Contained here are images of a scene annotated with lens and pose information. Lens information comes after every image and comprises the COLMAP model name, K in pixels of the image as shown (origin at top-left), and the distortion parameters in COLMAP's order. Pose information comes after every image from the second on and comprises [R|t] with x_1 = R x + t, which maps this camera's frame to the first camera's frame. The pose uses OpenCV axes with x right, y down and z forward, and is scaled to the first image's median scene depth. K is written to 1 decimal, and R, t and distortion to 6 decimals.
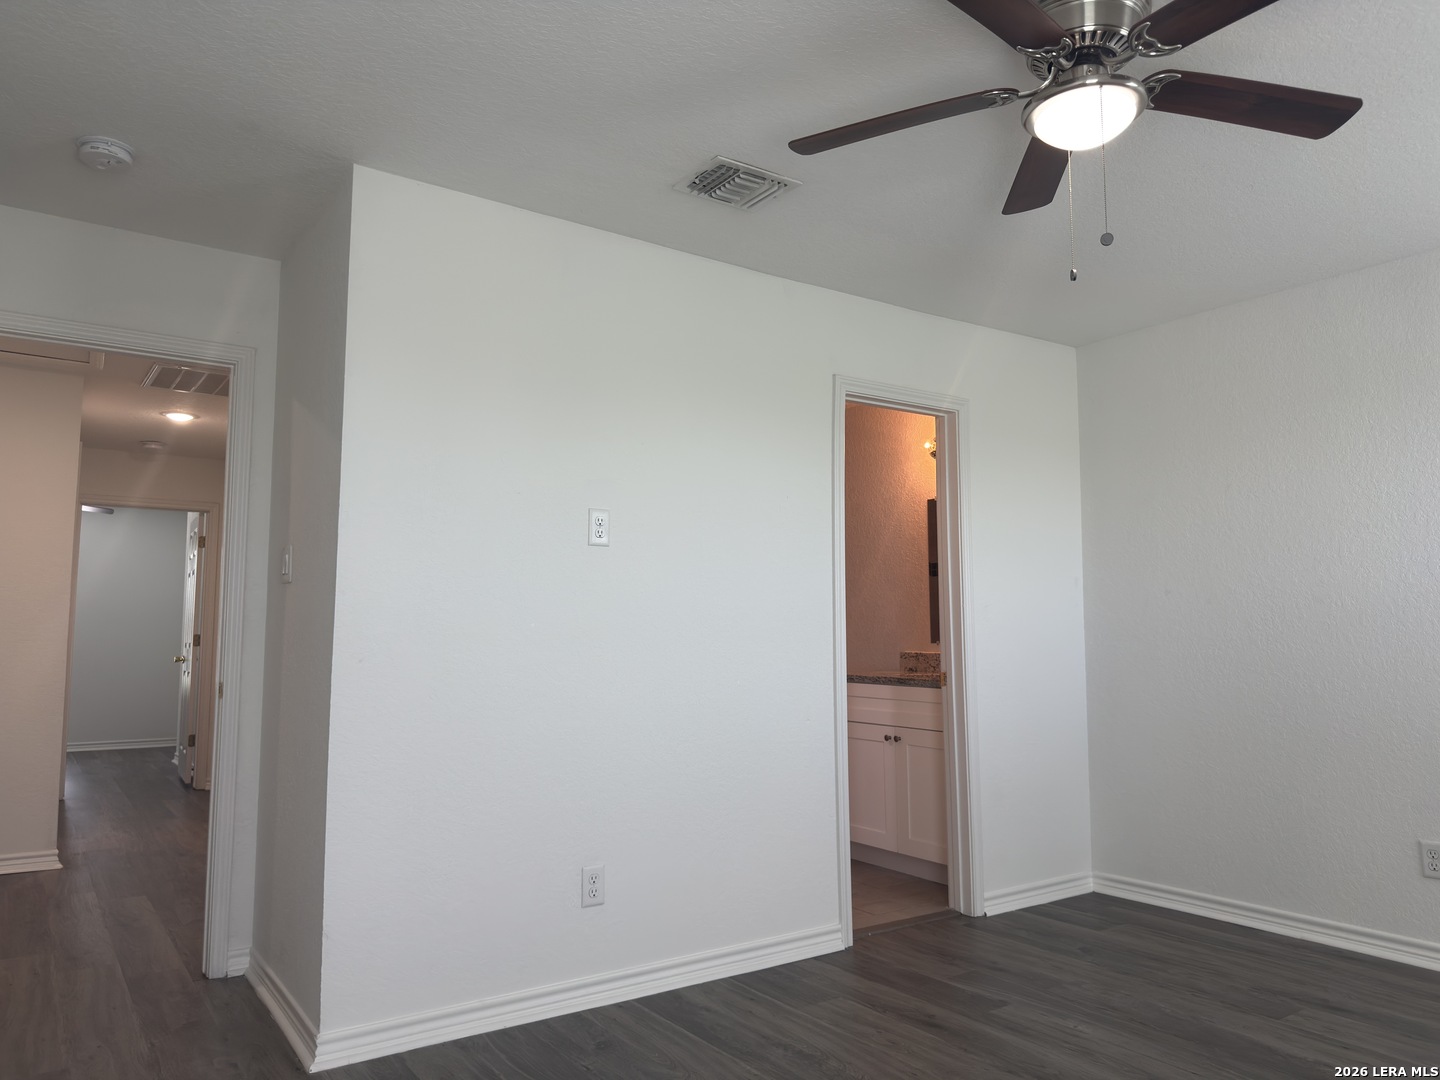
lens RADIAL K [[1011.0, 0, 719.2], [0, 1011.0, 542.7], [0, 0, 1]] dist [0.060842, -0.076083]
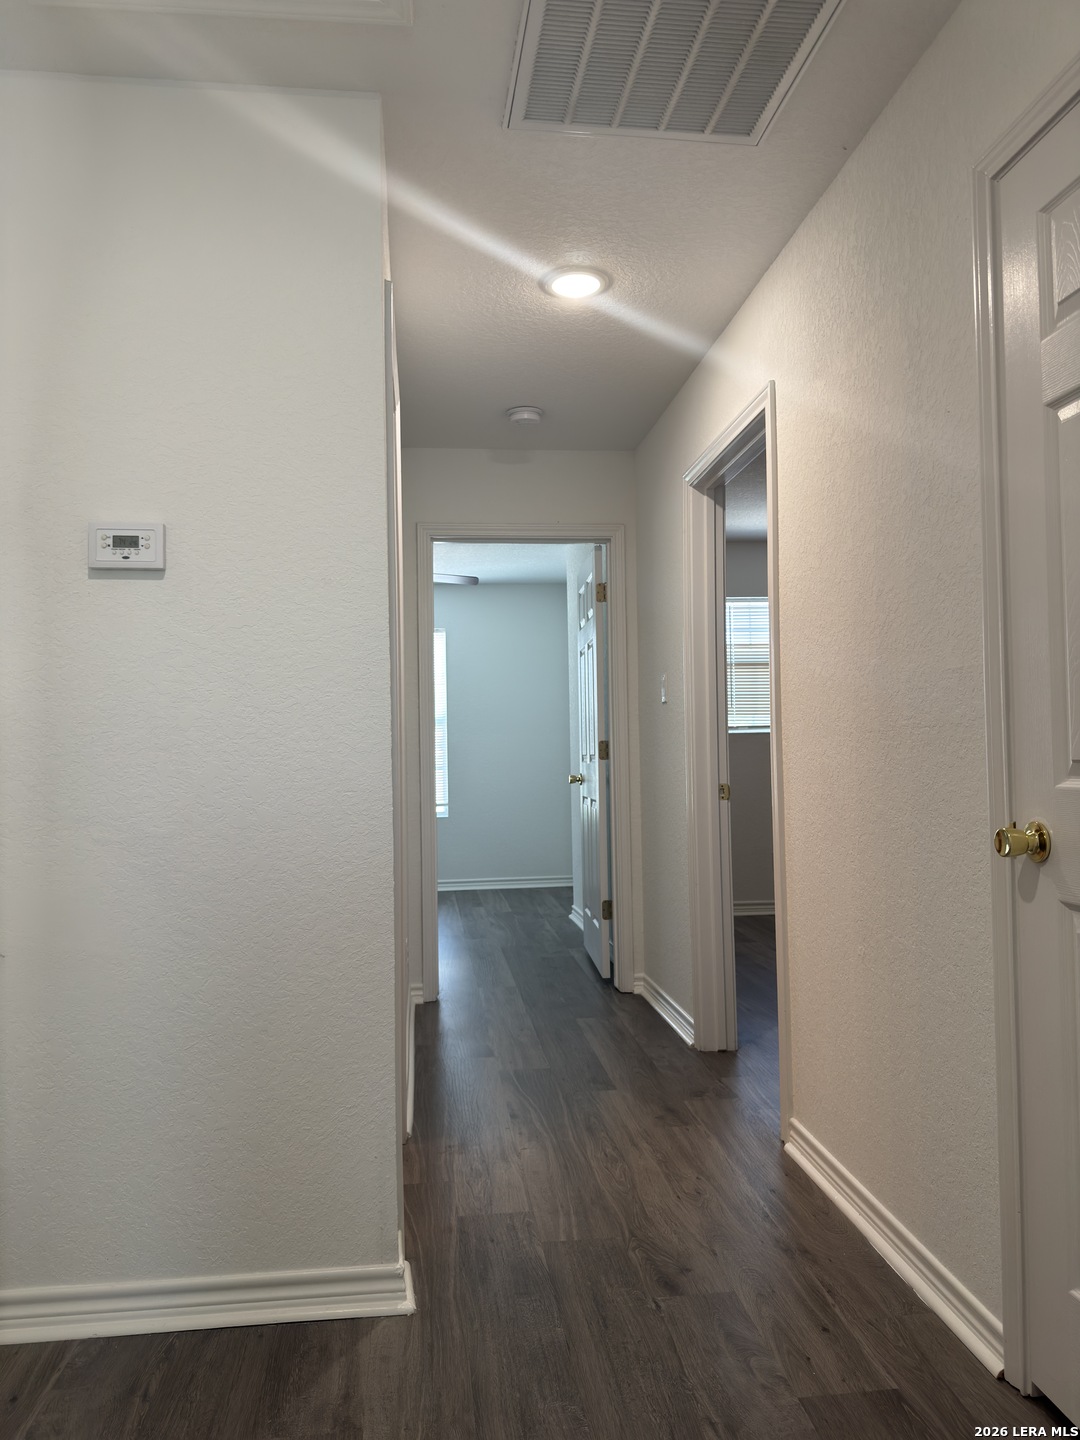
lens RADIAL K [[1011.0, 0, 538.0], [0, 1011.0, 717.6], [0, 0, 1]] dist [0.060842, -0.076083]
pose [[0.884072, -0.033788, -0.466128, -0.247835], [0.062774, 0.996930, 0.046795, 0.042866], [0.463116, -0.070631, 0.883479, 0.420262]]
